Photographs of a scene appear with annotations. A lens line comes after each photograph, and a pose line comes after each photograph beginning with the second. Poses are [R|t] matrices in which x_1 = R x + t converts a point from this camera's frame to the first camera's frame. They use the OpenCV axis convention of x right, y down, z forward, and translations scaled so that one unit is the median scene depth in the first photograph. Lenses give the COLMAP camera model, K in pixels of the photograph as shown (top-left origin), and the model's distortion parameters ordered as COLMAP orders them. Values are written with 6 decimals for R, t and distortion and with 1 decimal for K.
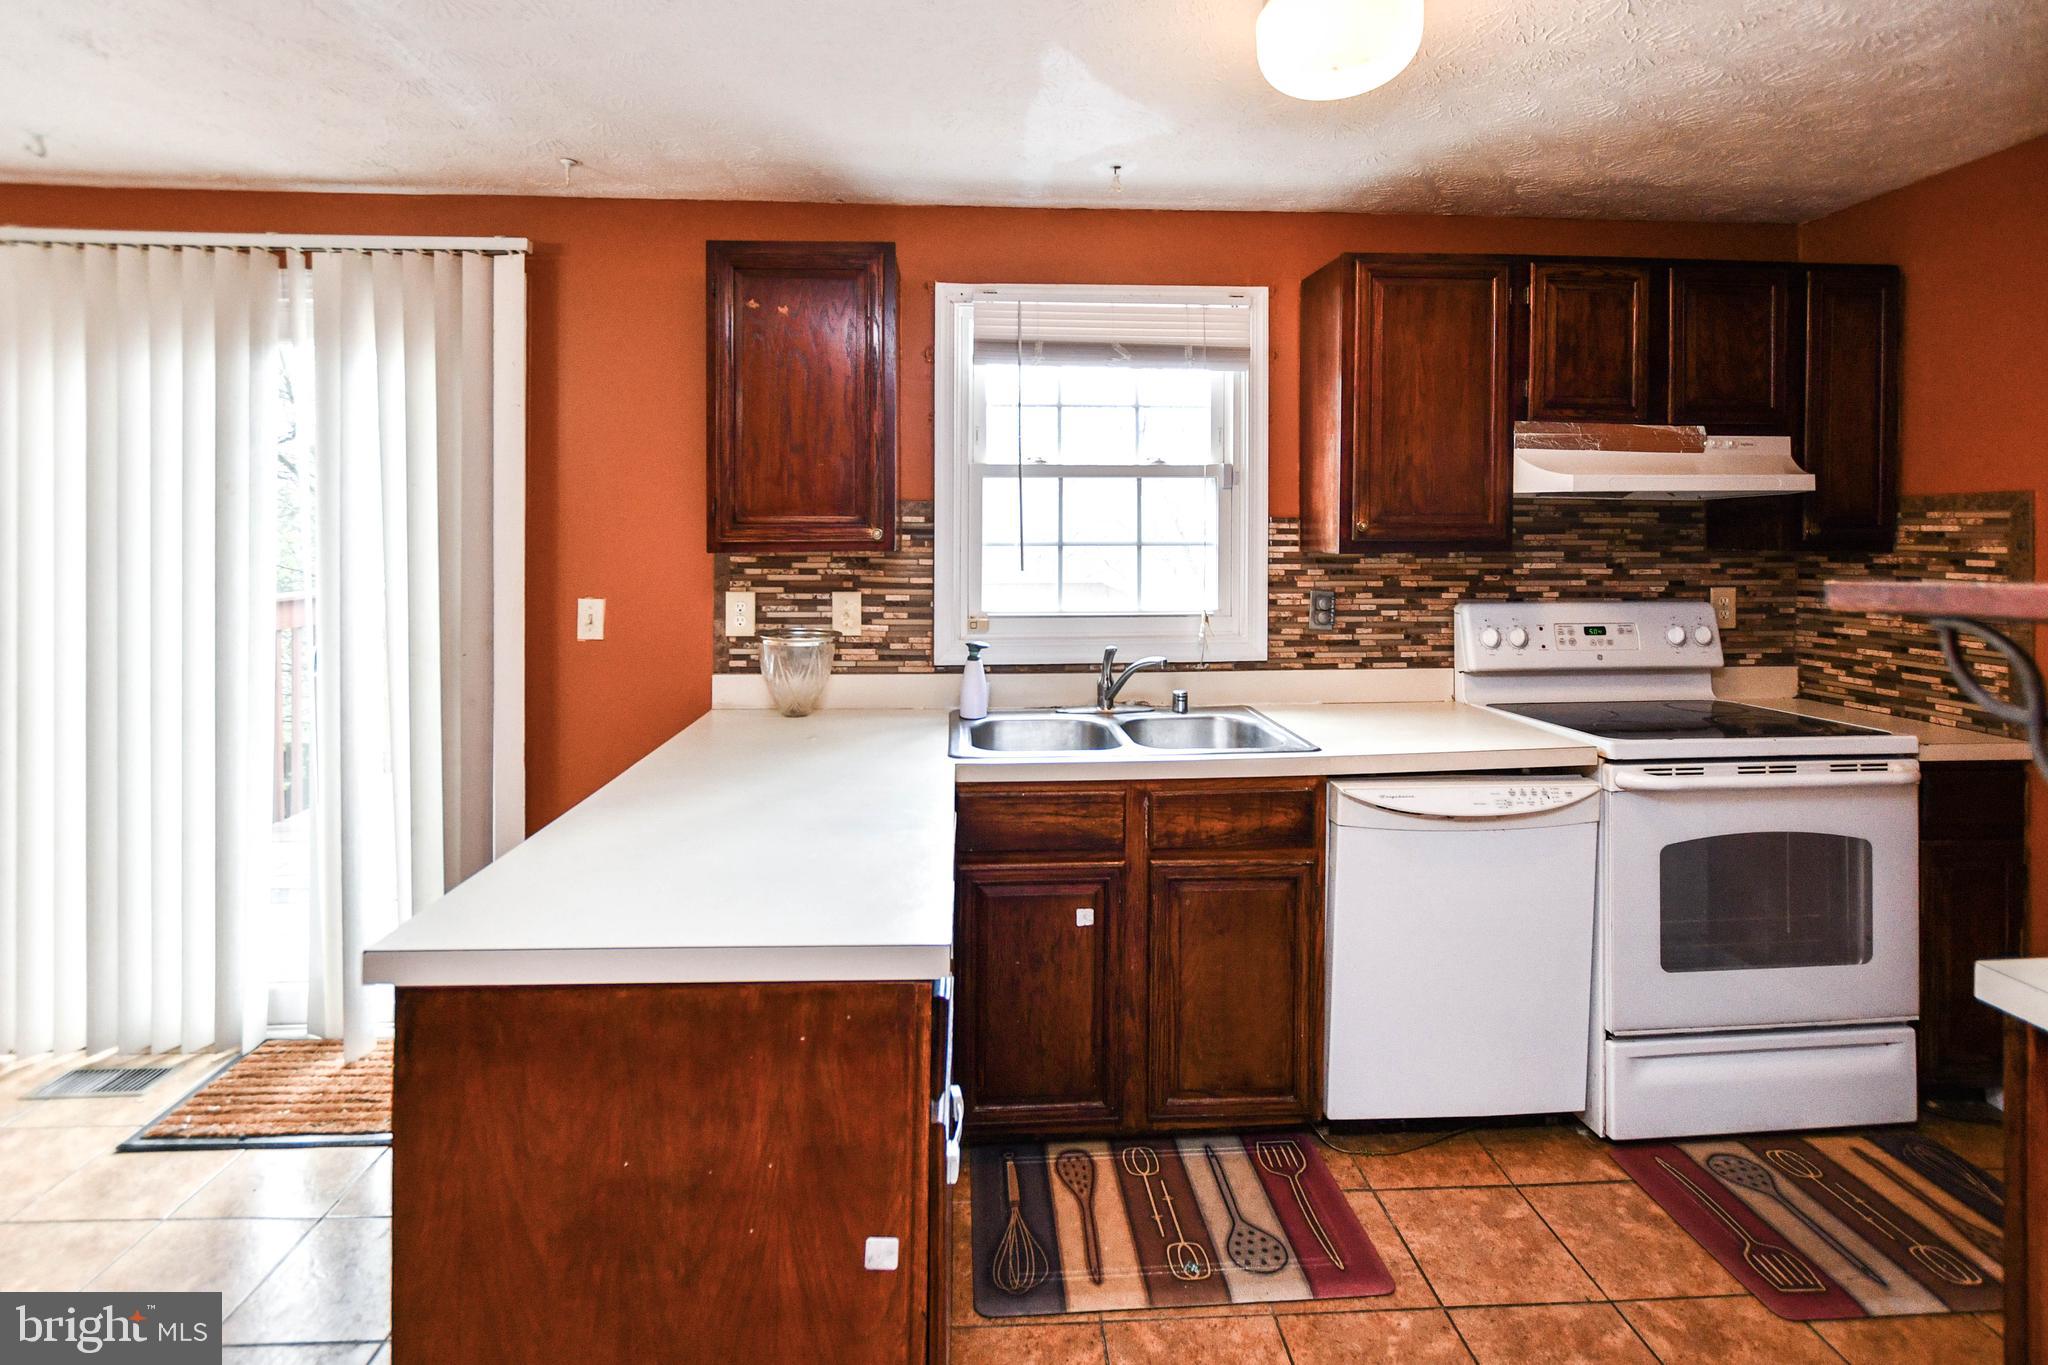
lens RADIAL K [[970.3, 0, 1022.0], [0, 970.3, 548.5], [0, 0, 1]] dist [0.000515, 0.000603]
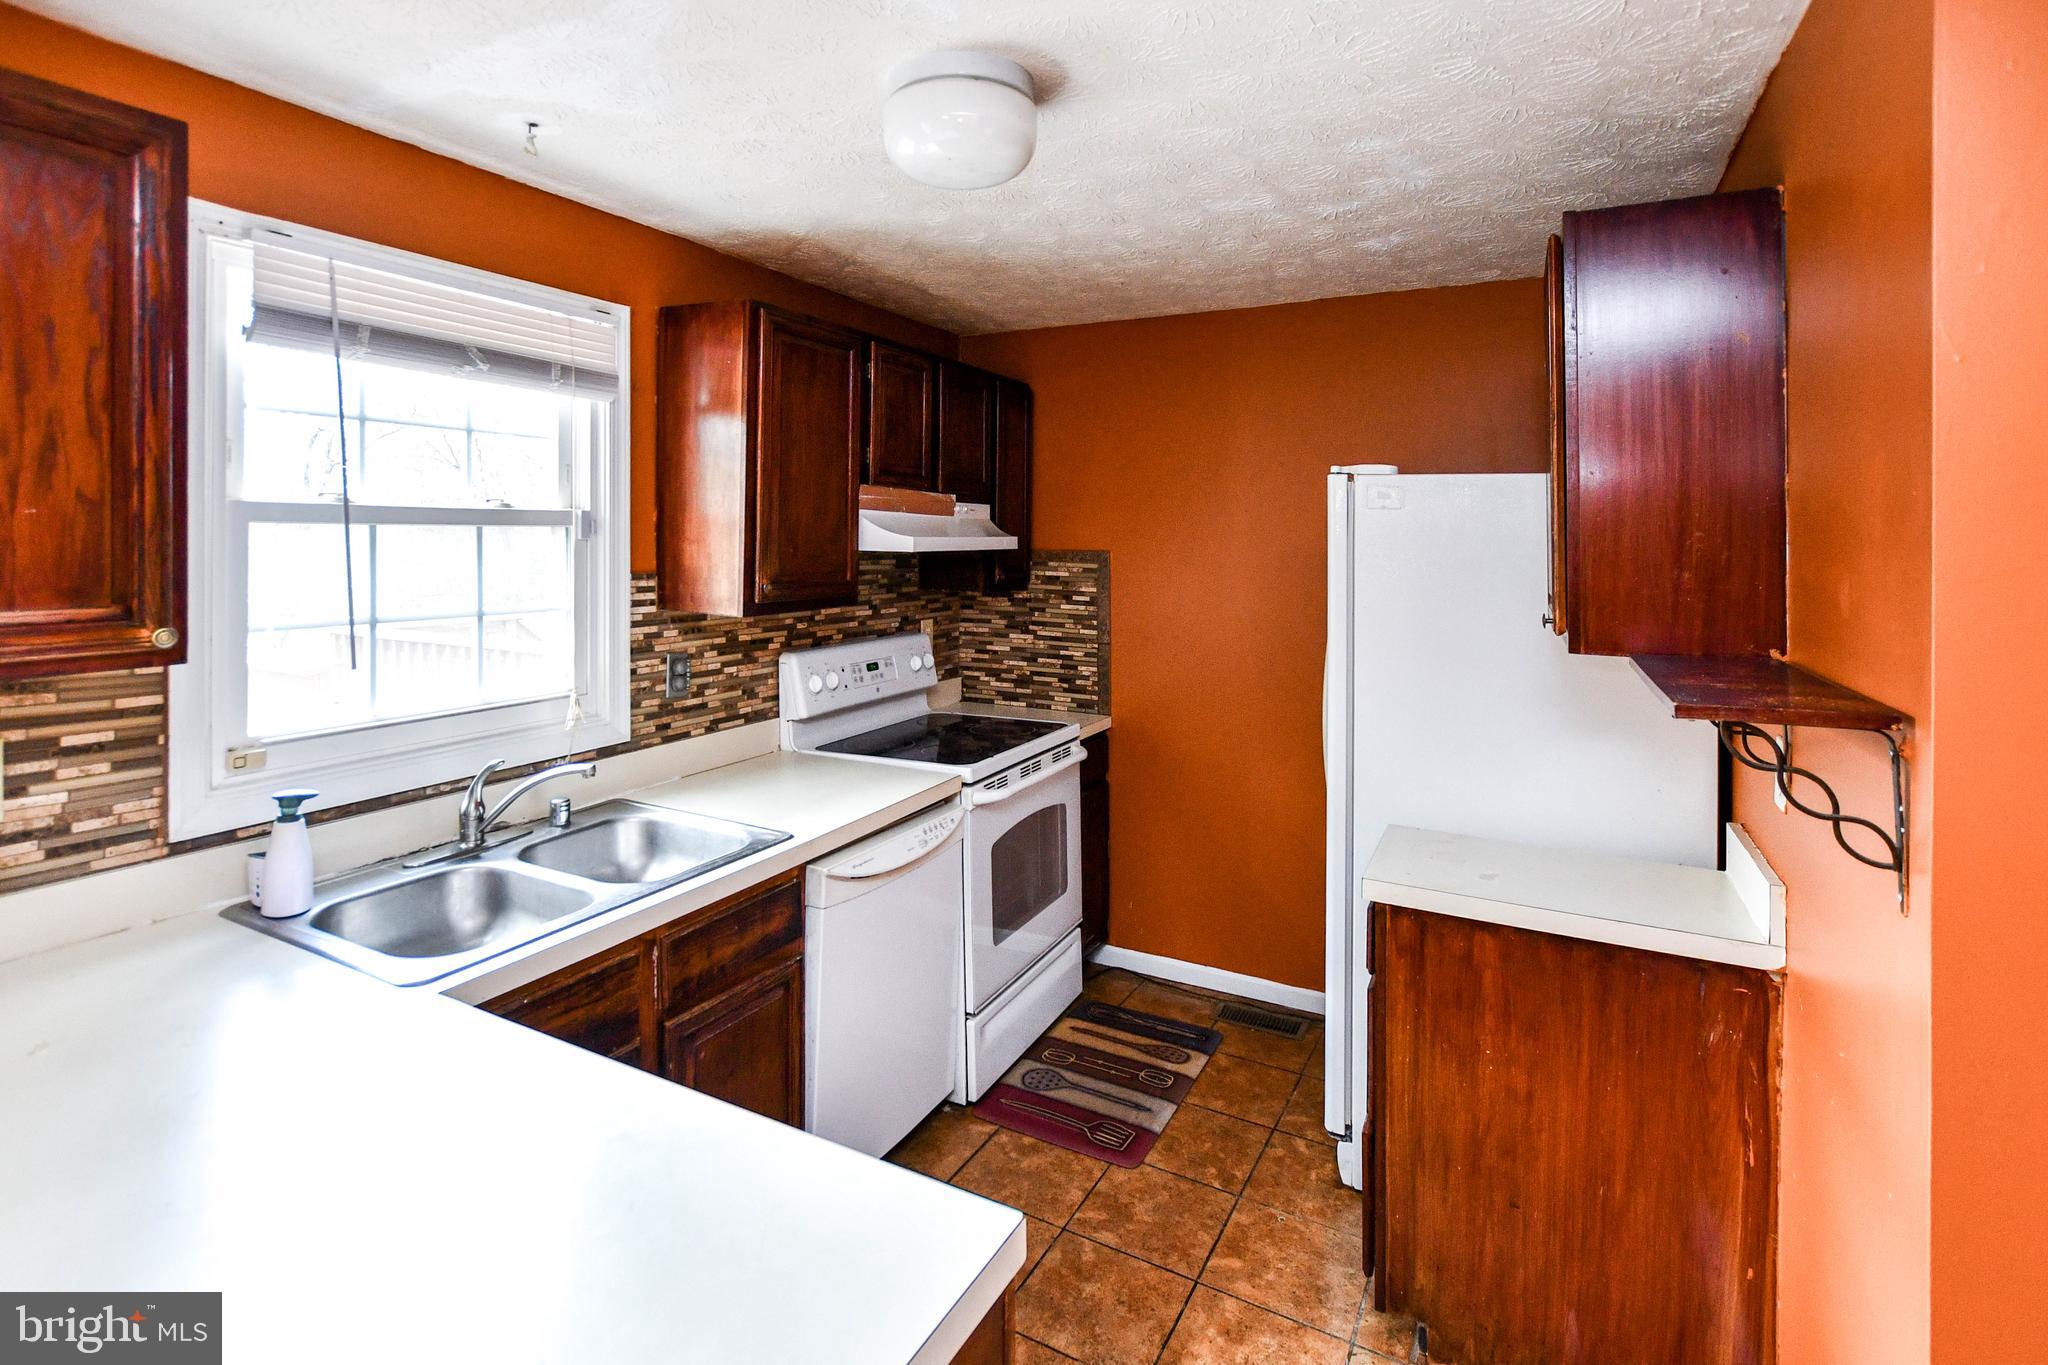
lens RADIAL K [[1003.6, 0, 1020.7], [0, 1003.6, 546.5], [0, 0, 1]] dist [-0.004139, 0.000429]
pose [[0.536344, -0.000289, 0.844000, -0.316842], [0.000461, 1.000000, 0.000049, -0.057499], [-0.844000, 0.000363, 0.536344, 0.232895]]
